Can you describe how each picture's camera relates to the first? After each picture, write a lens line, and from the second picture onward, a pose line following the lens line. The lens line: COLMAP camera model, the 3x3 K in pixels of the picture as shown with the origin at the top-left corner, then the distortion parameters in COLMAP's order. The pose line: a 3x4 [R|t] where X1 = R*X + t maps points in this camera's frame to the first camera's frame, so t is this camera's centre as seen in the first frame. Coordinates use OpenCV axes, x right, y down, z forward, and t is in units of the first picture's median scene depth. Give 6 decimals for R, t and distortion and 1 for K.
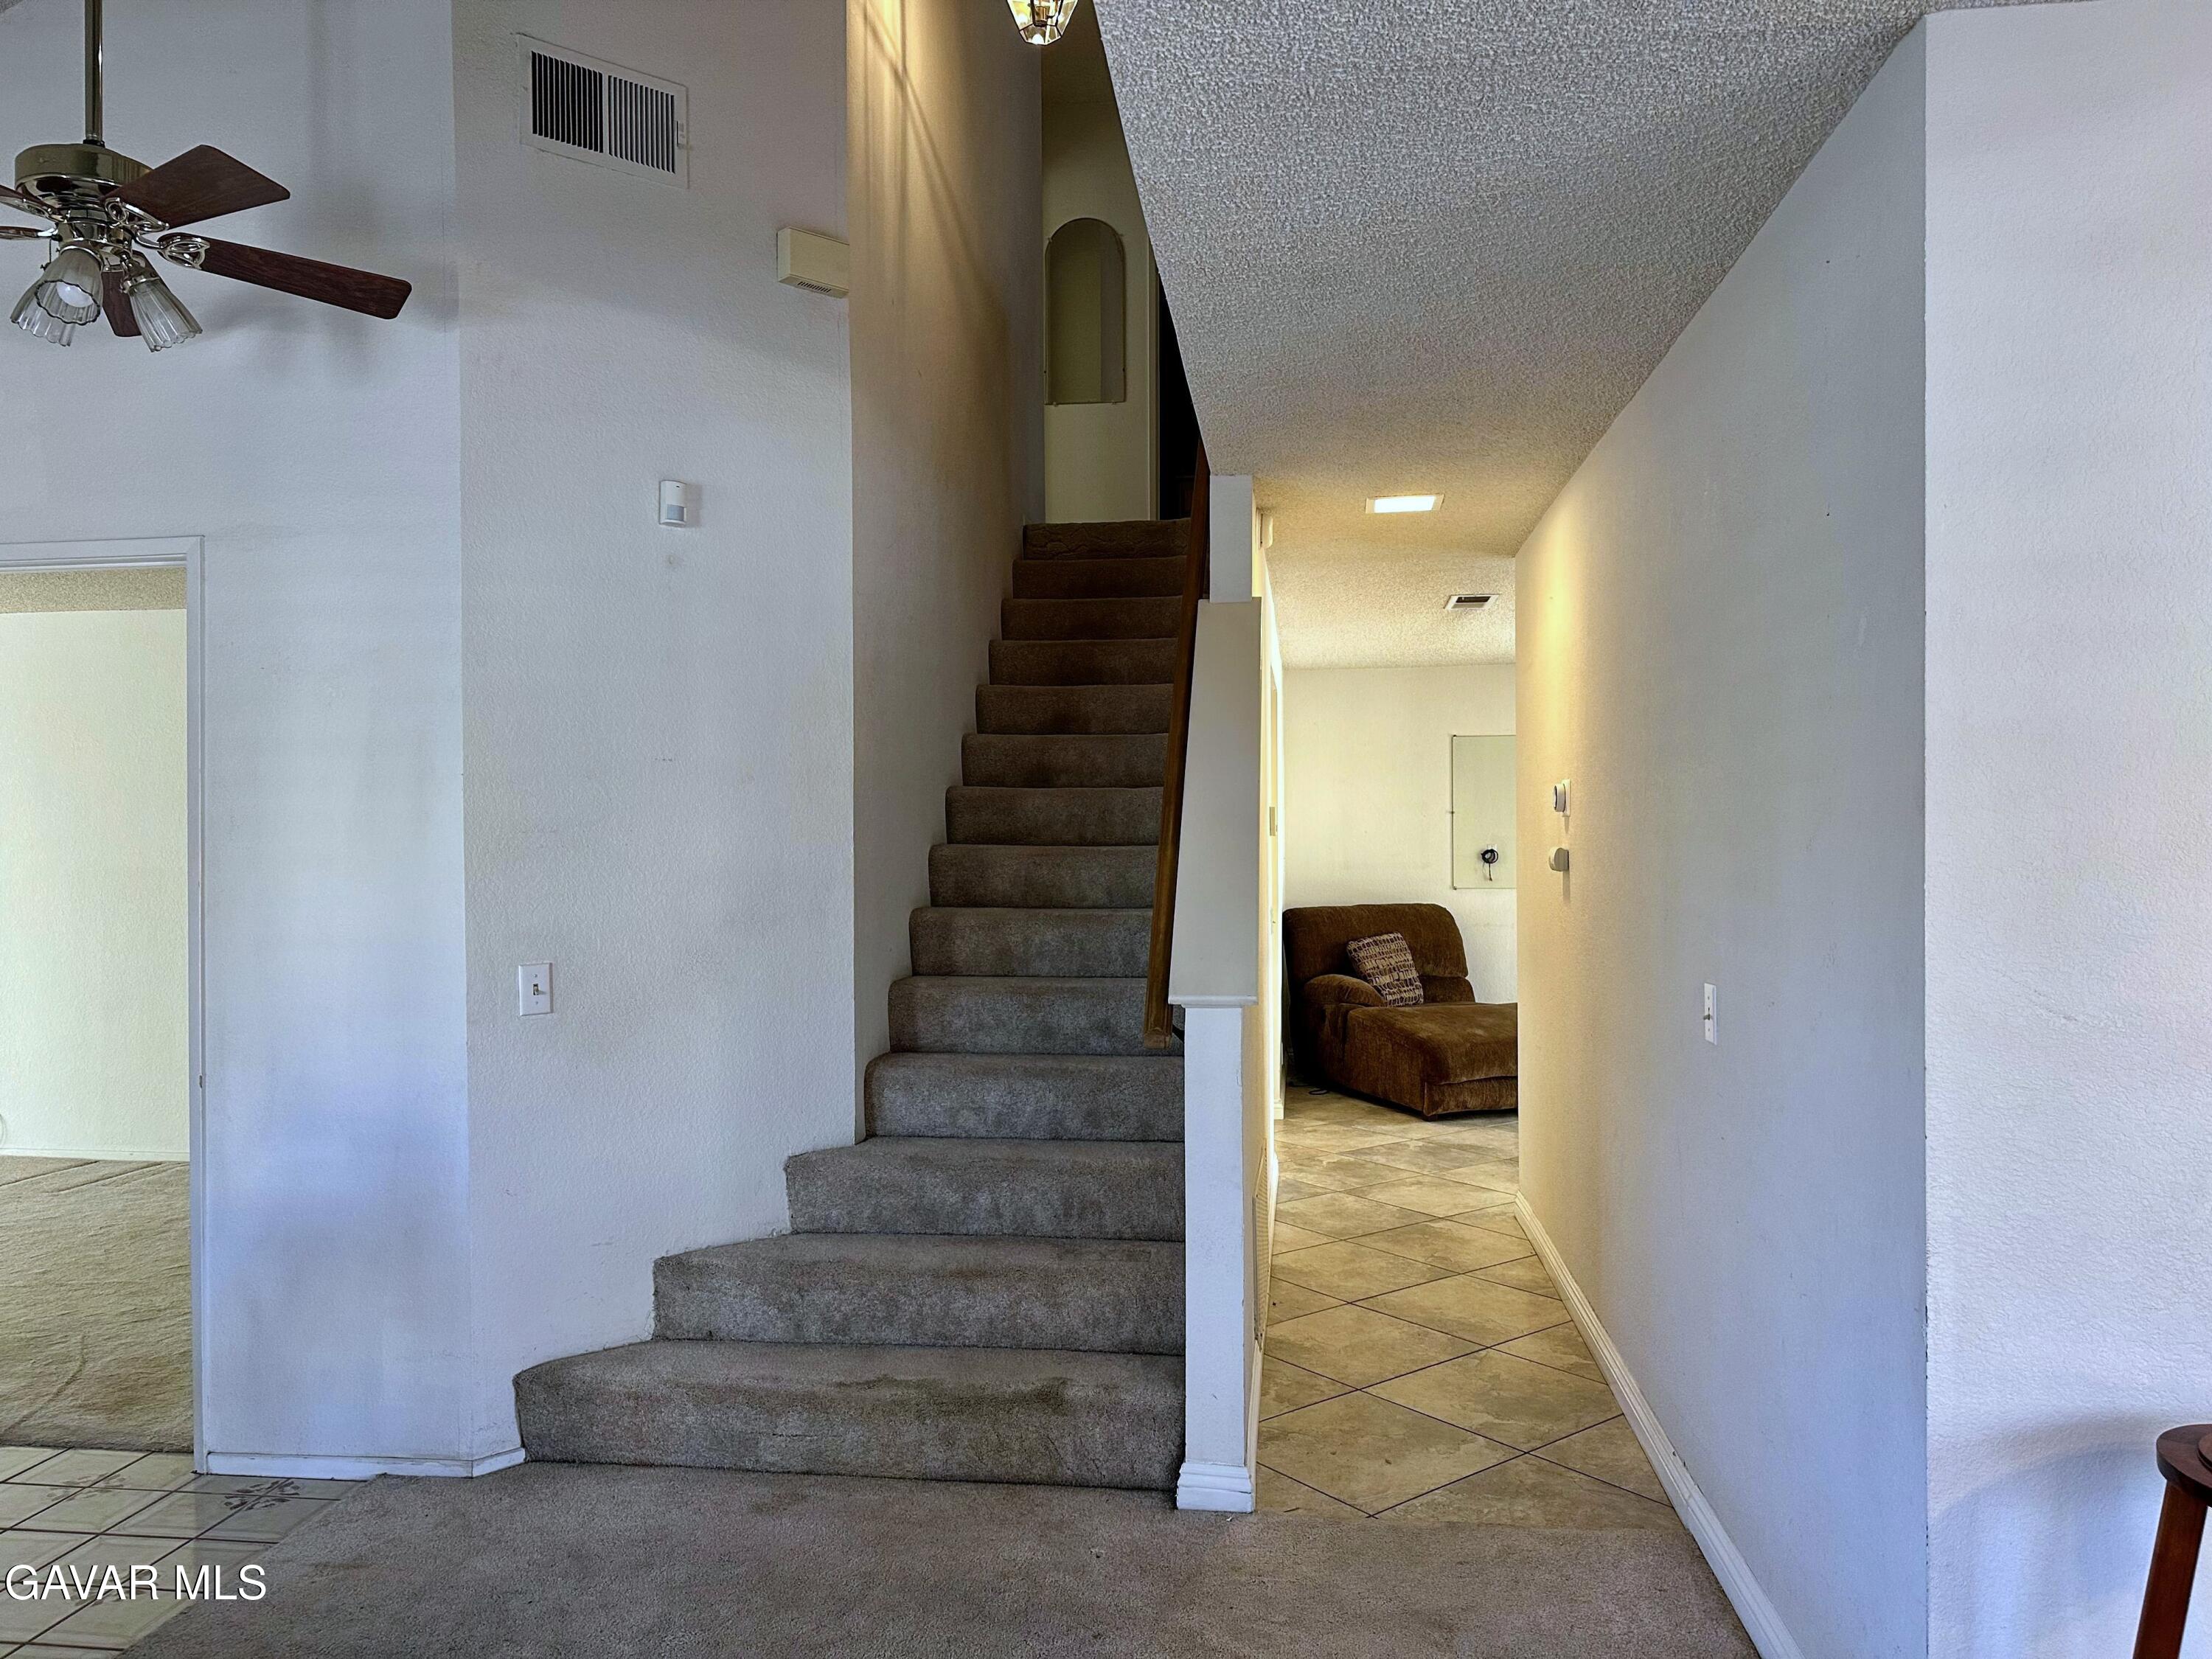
lens RADIAL K [[1496.2, 0, 1108.9], [0, 1496.2, 828.0], [0, 0, 1]] dist [0.010229, -0.002860]
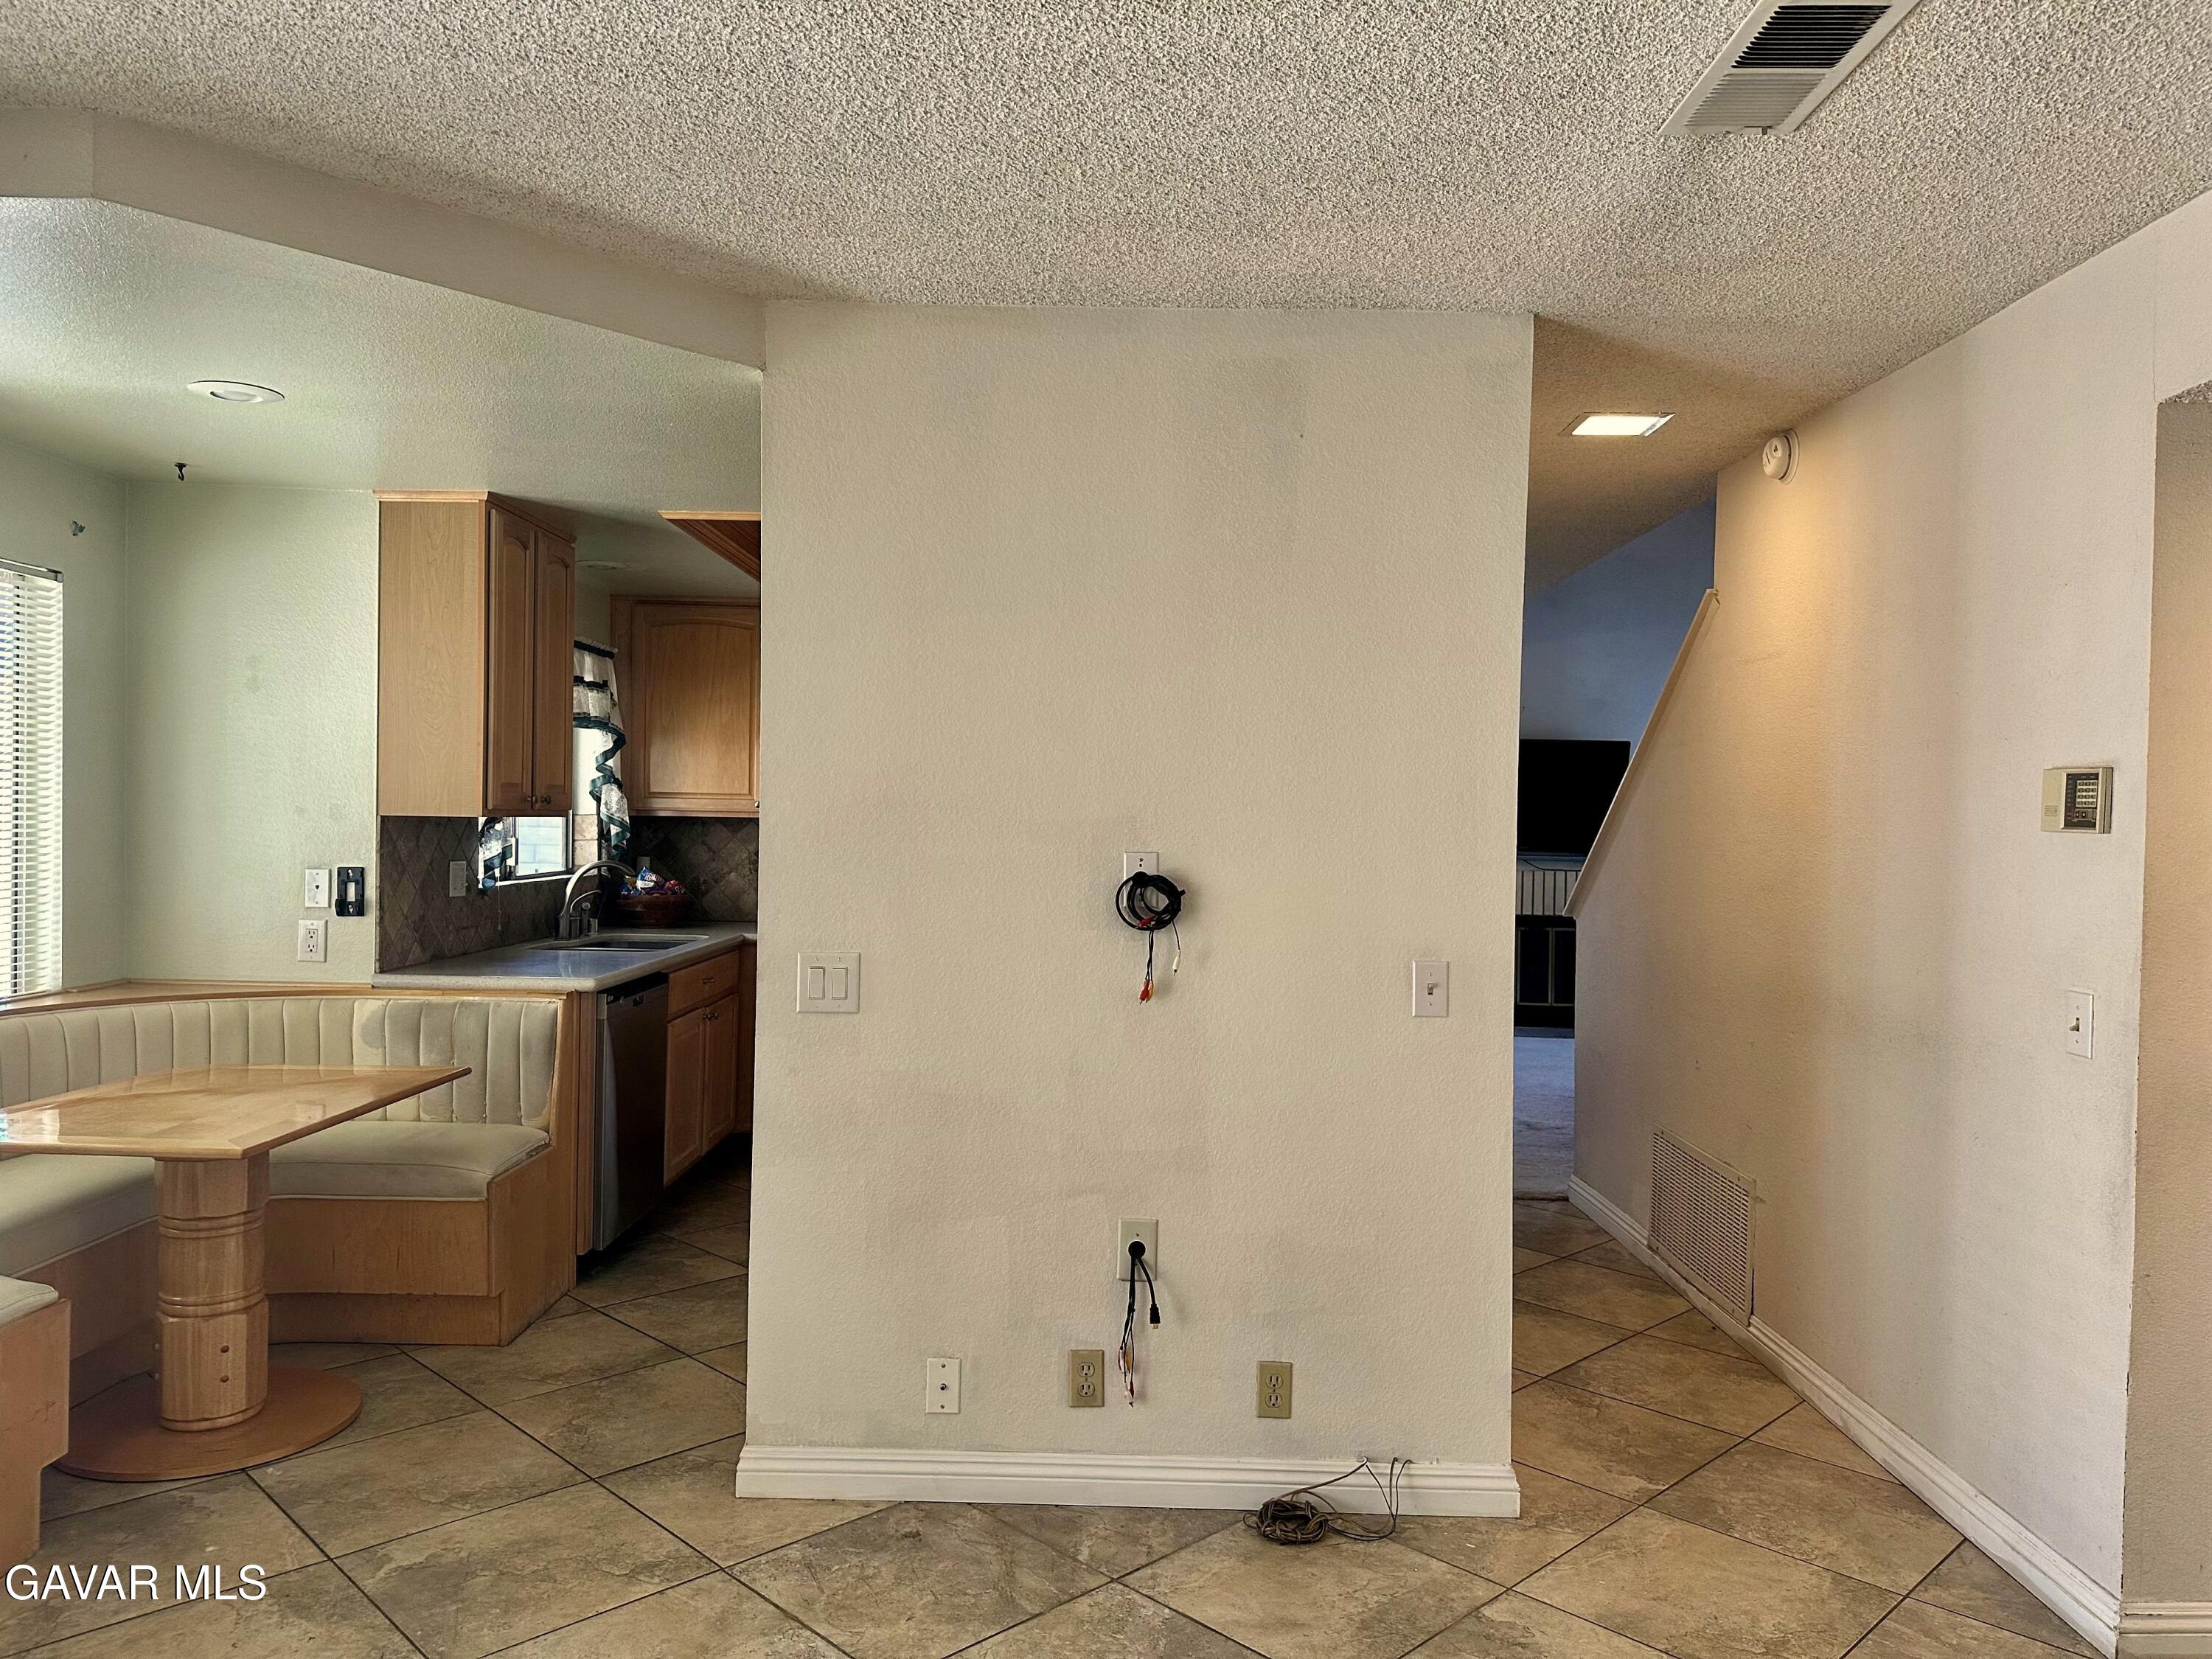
lens RADIAL K [[1560.5, 0, 1114.5], [0, 1560.5, 840.9], [0, 0, 1]] dist [0.051951, -0.075782]
pose [[-0.991086, -0.005582, -0.133105, 0.803111], [-0.006934, 0.999929, 0.009693, 0.006126], [0.133042, 0.010529, -0.991055, 2.506731]]
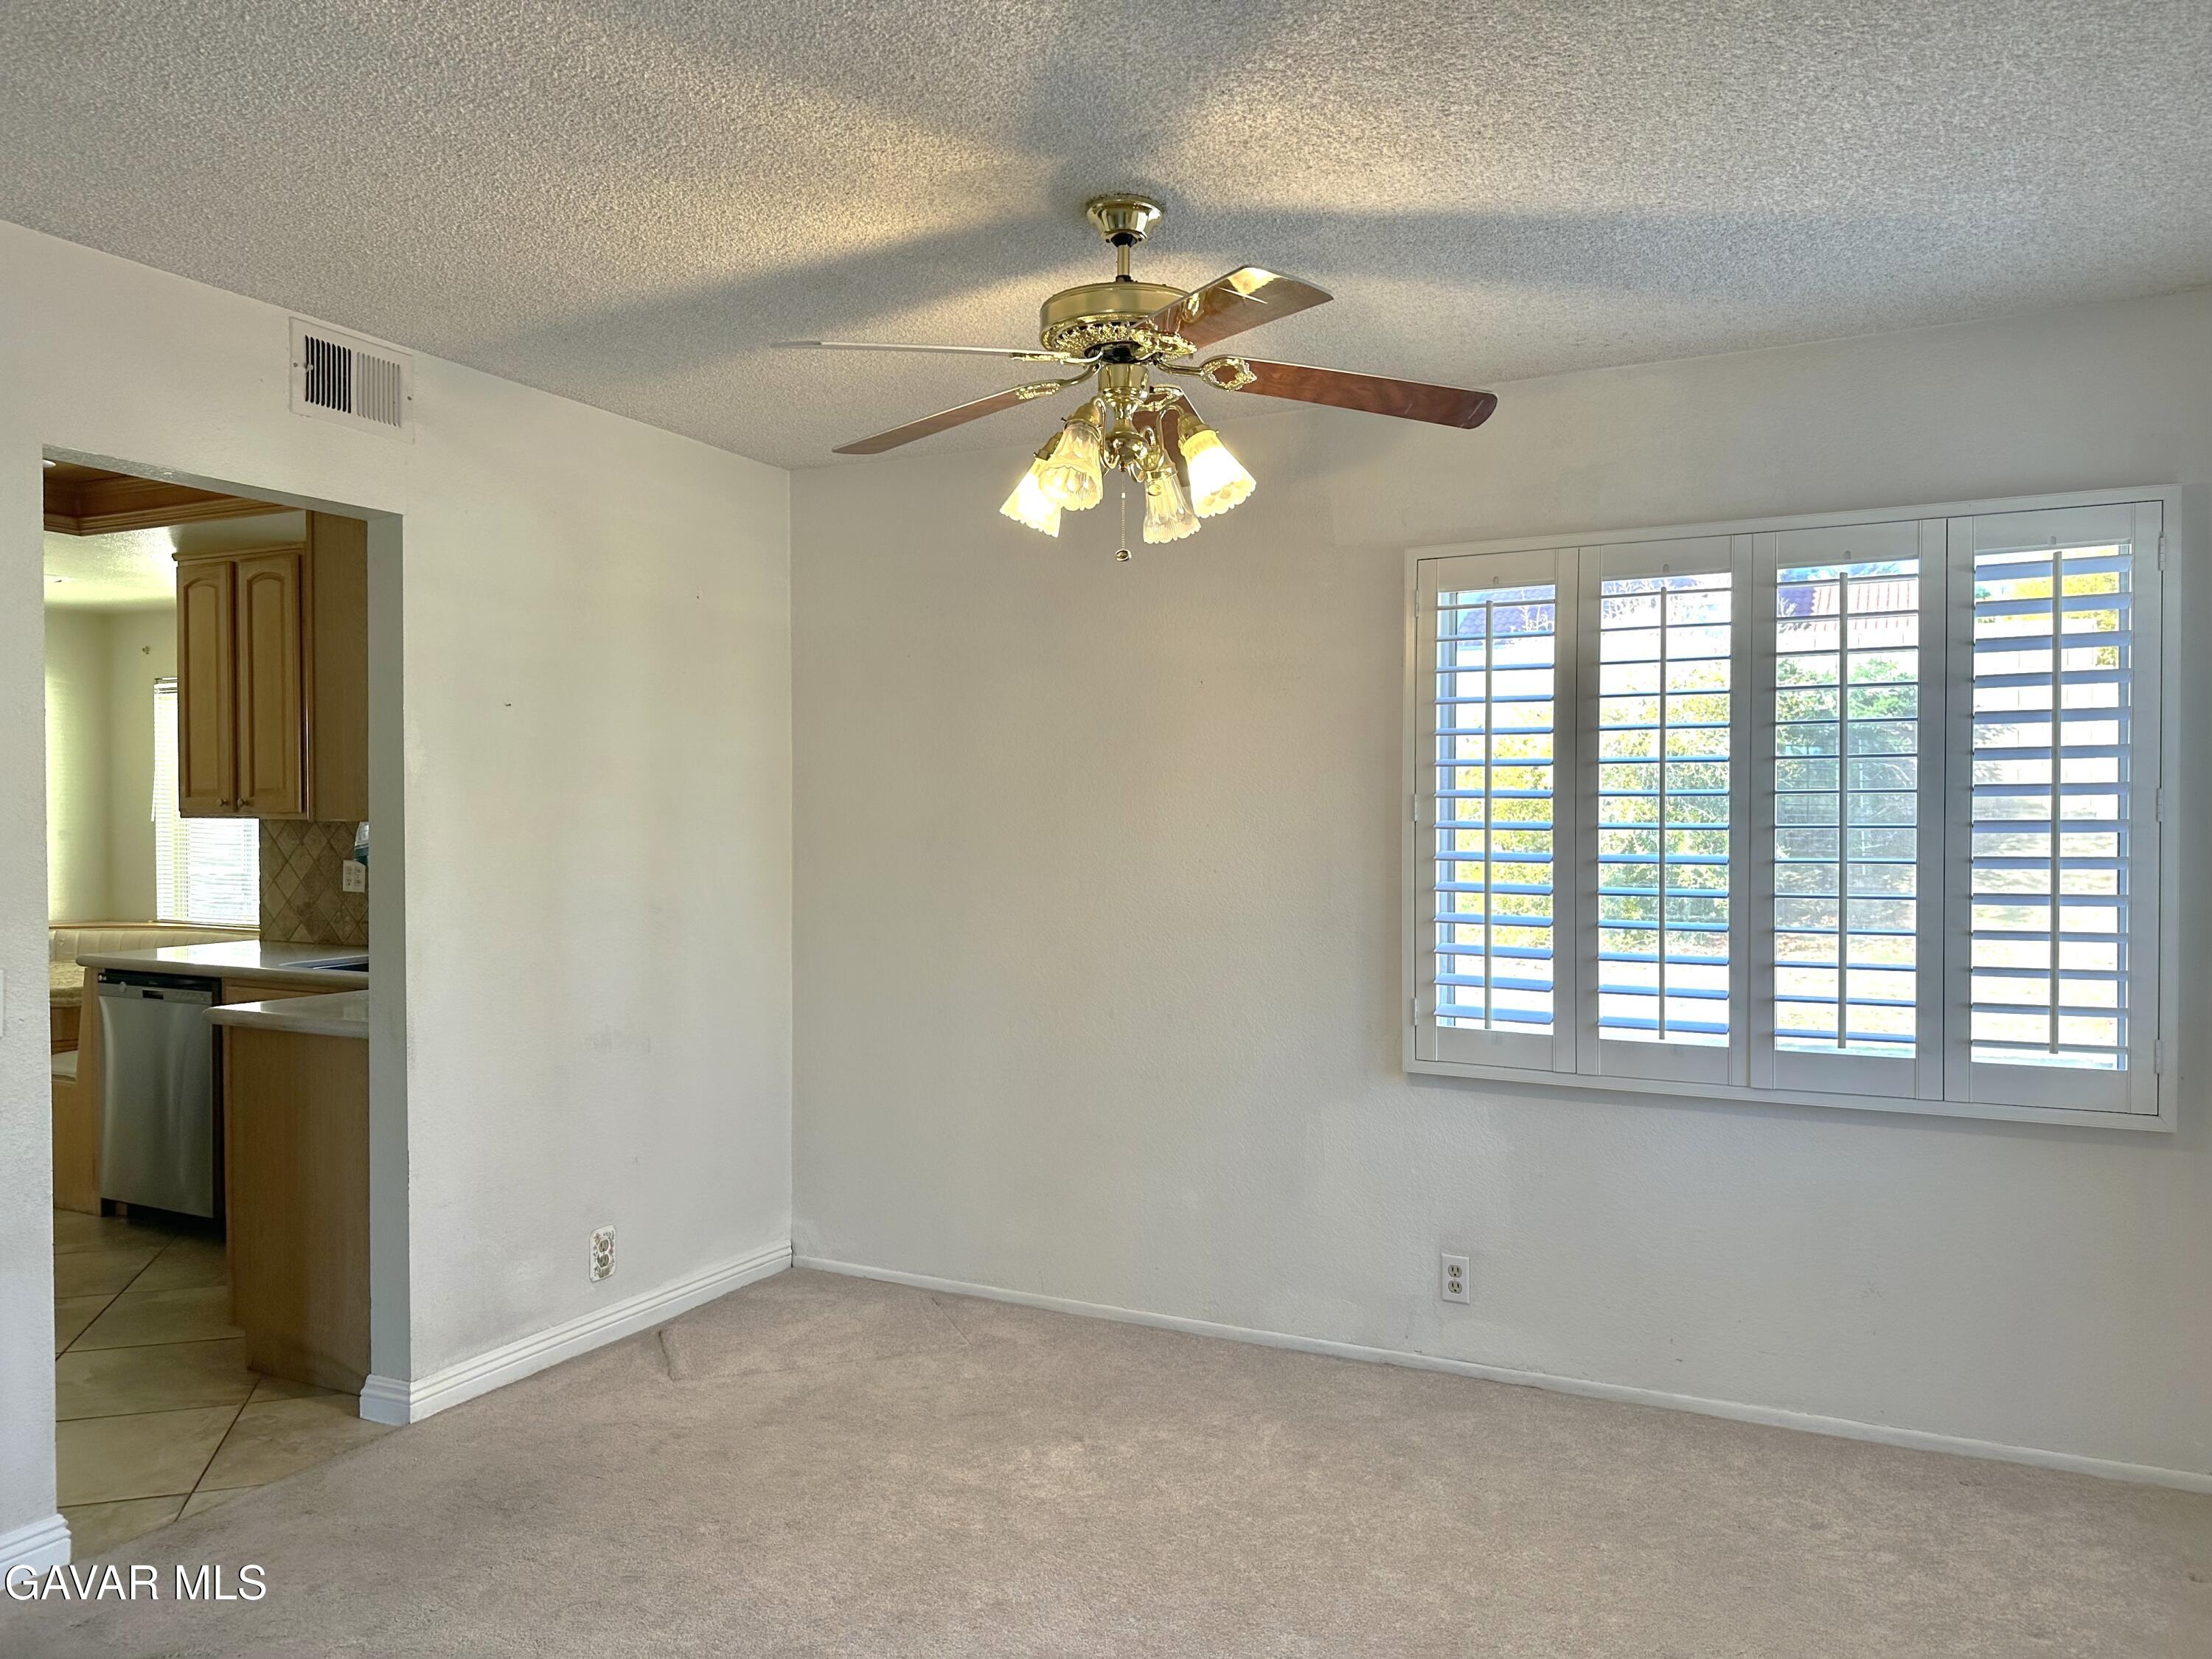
lens RADIAL K [[1543.4, 0, 1097.3], [0, 1543.4, 837.0], [0, 0, 1]] dist [0.100785, -0.129201]
pose [[0.334814, -0.002931, 0.942280, -0.061183], [-0.015367, 0.999845, 0.008570, -0.006339], [-0.942159, -0.017350, 0.334717, -0.304200]]
